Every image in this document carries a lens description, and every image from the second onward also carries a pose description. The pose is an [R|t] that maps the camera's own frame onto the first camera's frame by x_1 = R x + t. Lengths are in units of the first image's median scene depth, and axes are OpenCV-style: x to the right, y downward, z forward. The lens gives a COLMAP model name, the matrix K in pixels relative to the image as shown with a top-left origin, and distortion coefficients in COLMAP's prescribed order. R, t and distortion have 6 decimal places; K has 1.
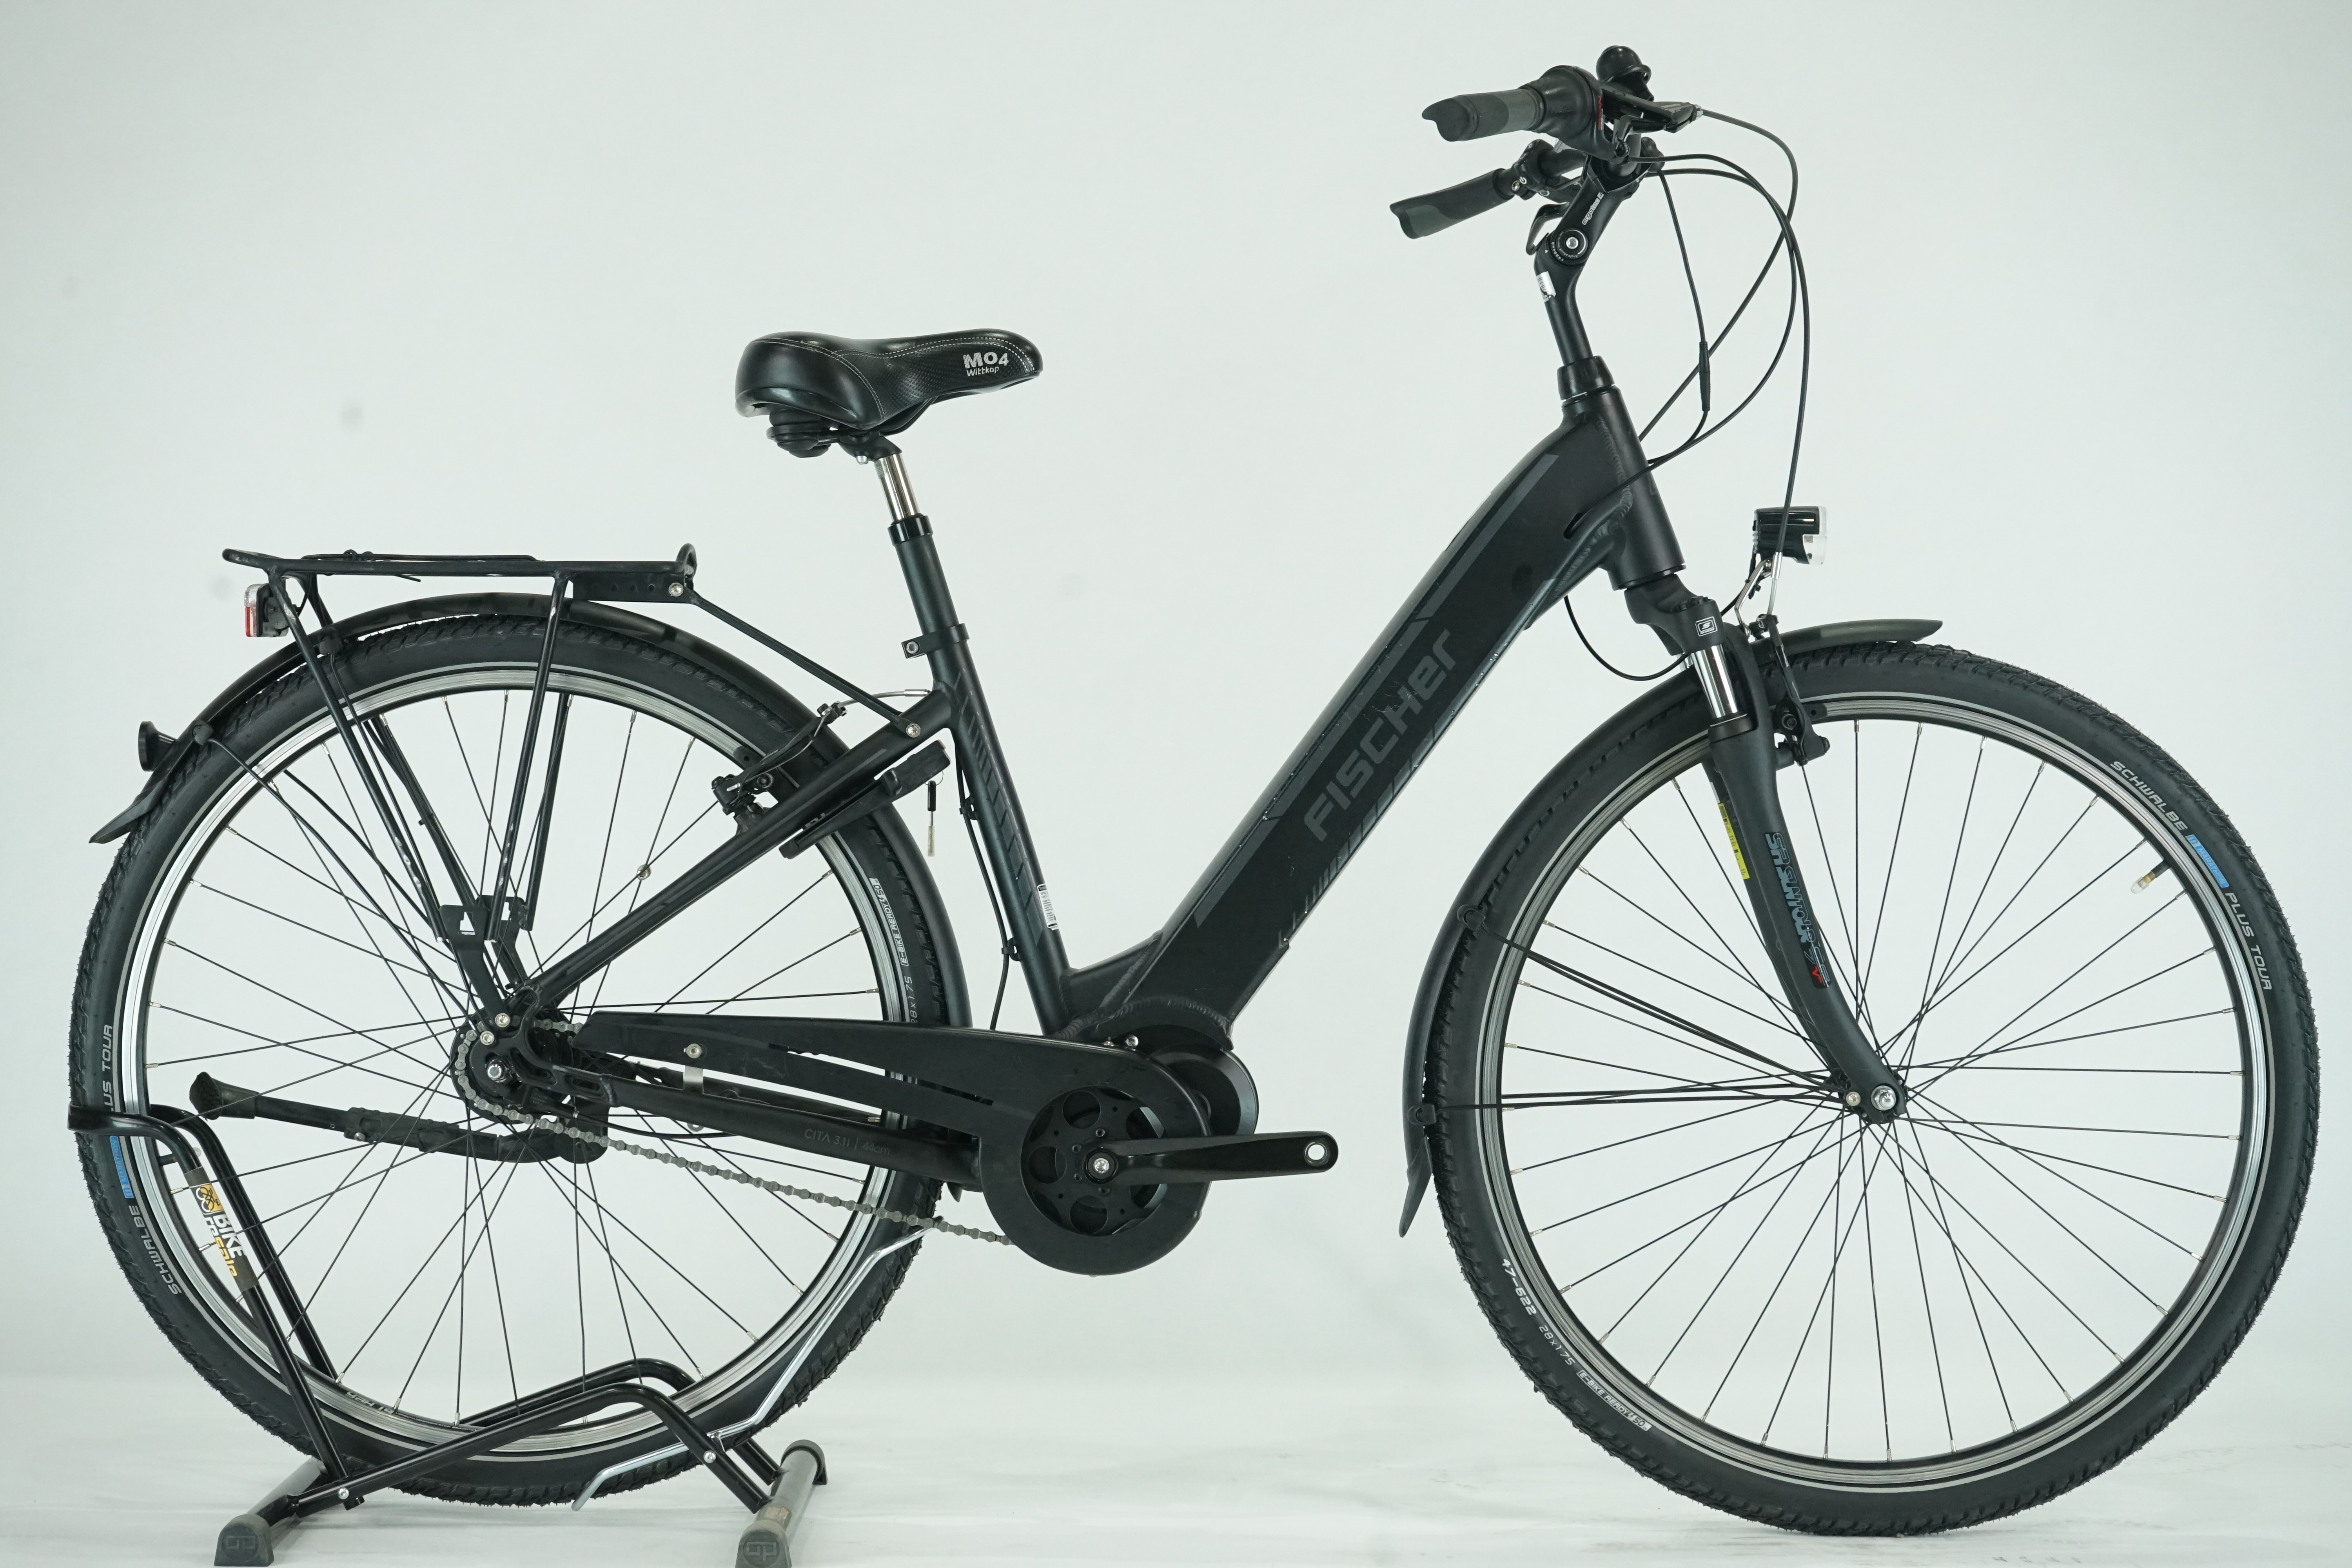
lens RADIAL K [[4299.4, 0, 1176.0], [0, 4299.4, 784.0], [0, 0, 1]] dist [-0.037565, -0.013701]
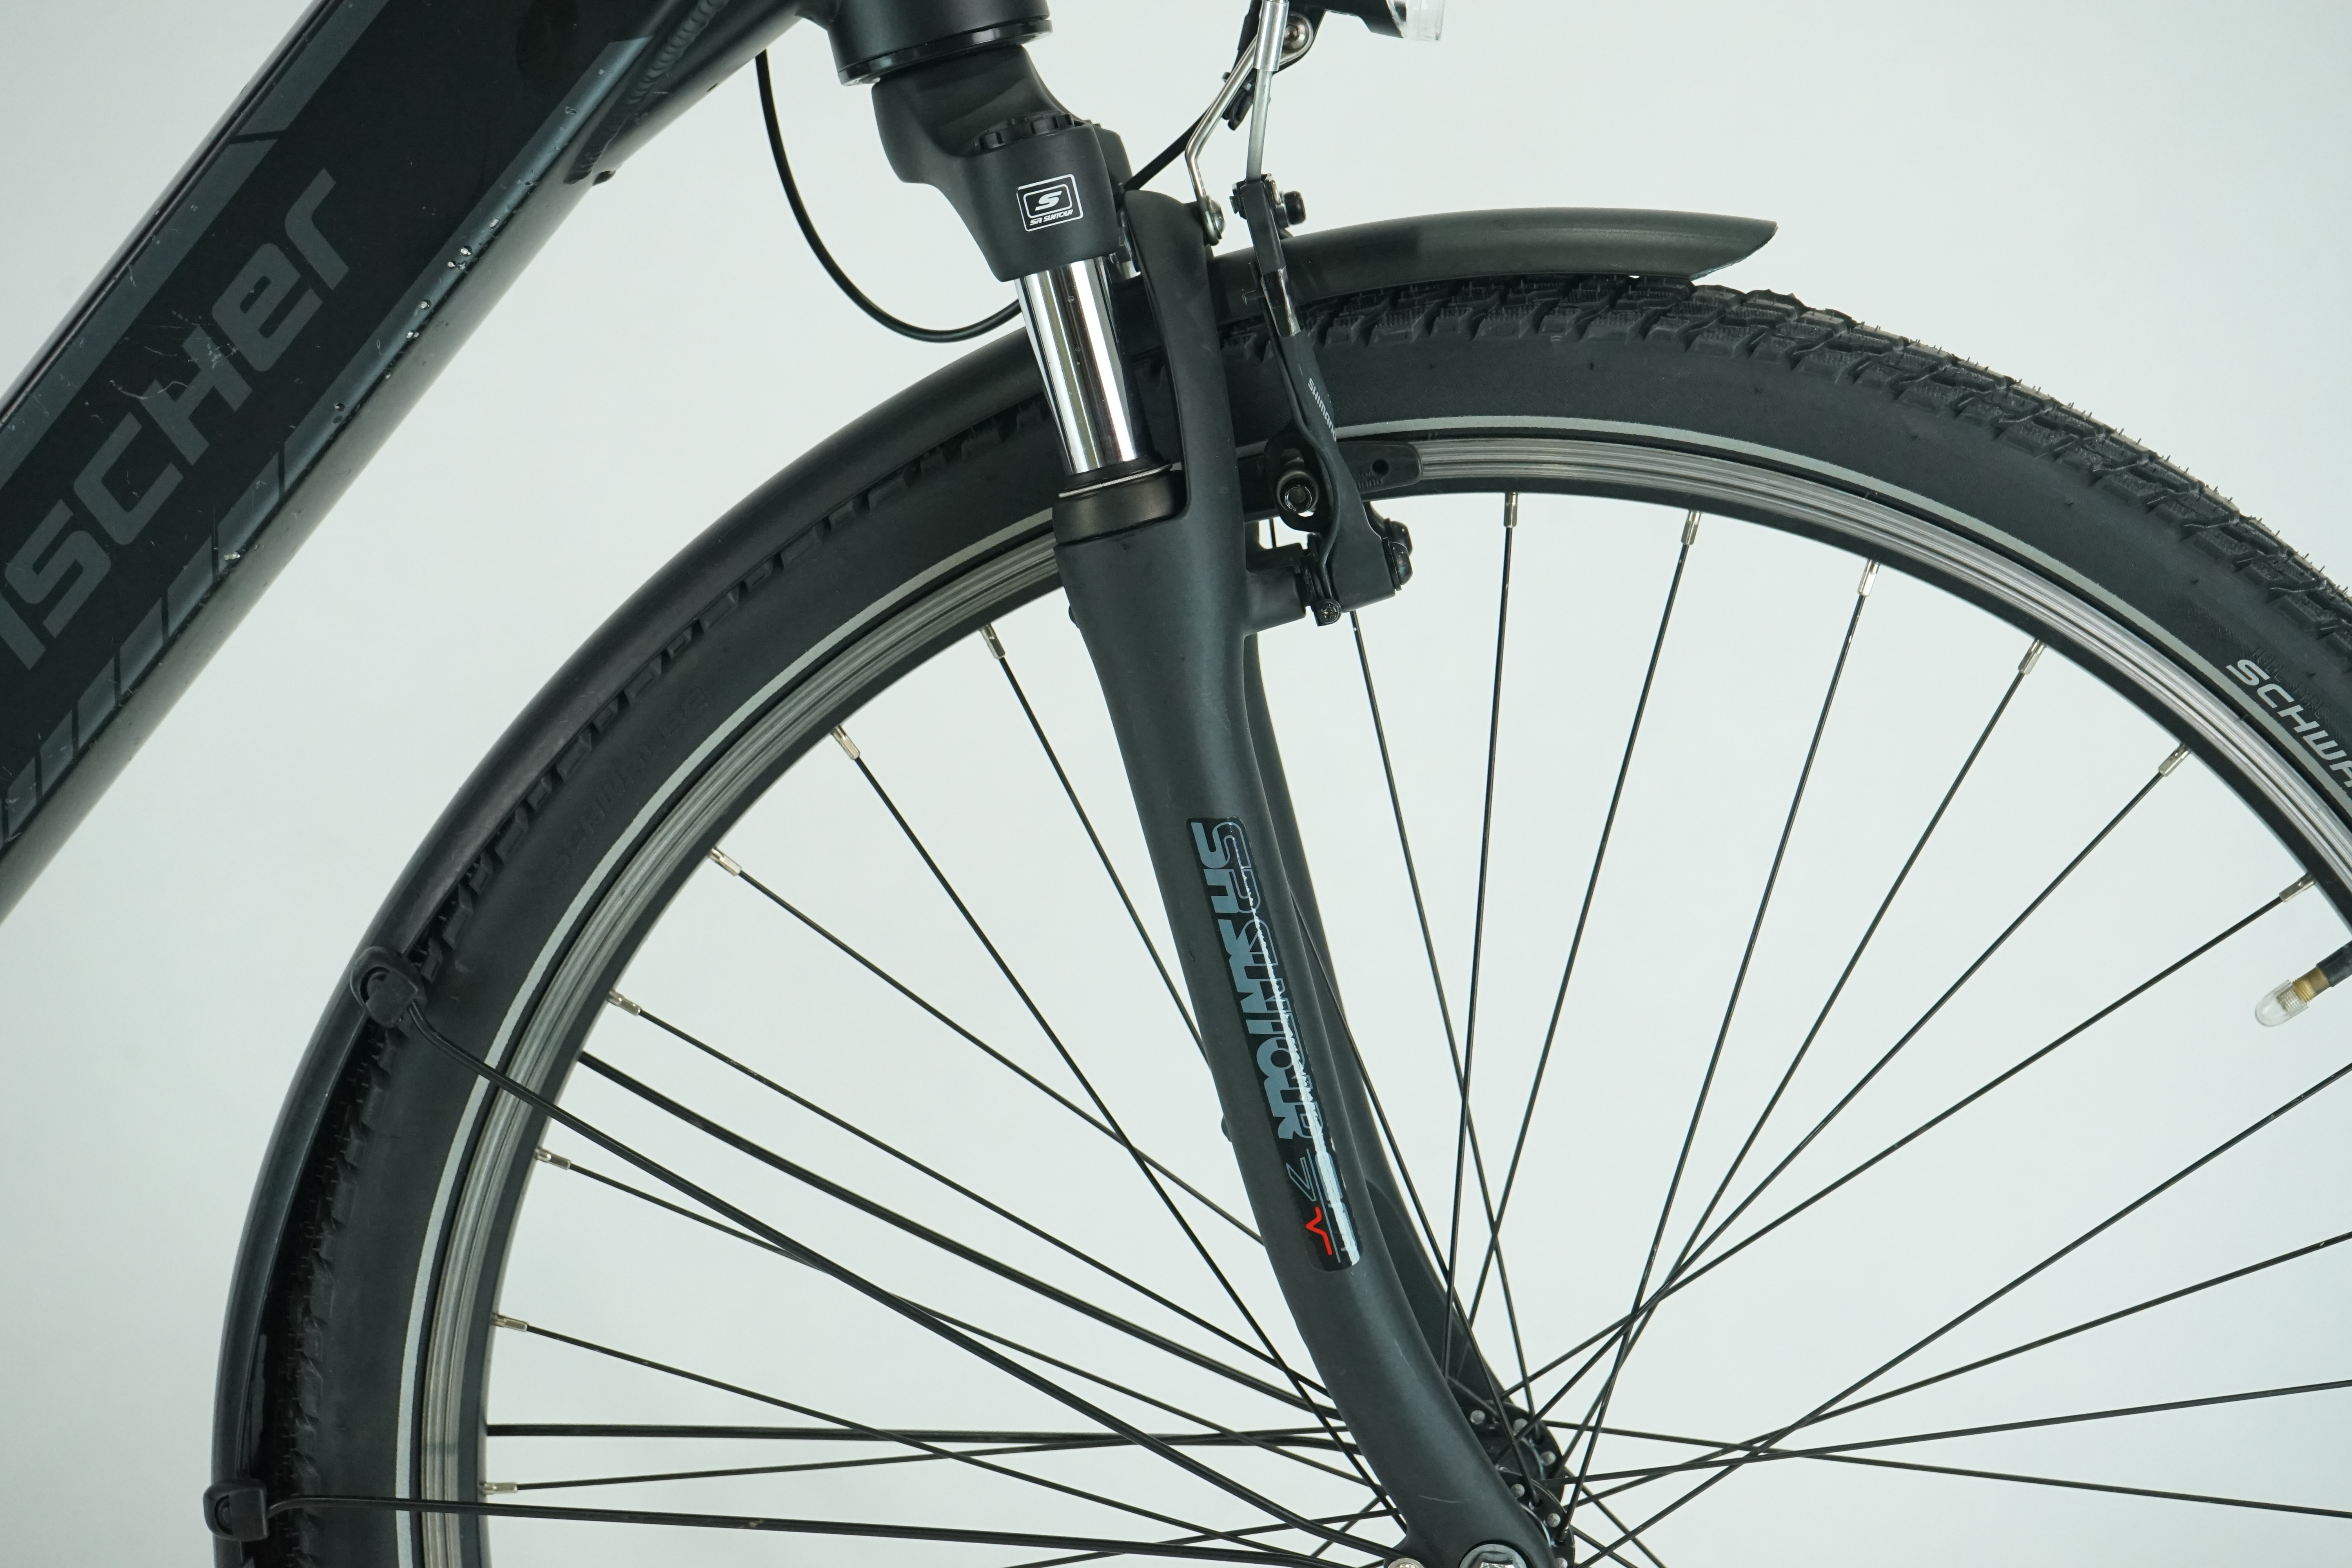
lens RADIAL K [[4020.2, 0, 1176.0], [0, 4020.2, 784.0], [0, 0, 1]] dist [-0.051422, -0.063170]
pose [[0.996808, 0.062965, -0.049076, 0.149214], [-0.056255, 0.990200, 0.127828, -0.031845], [0.056644, -0.124659, 0.990581, 0.671885]]
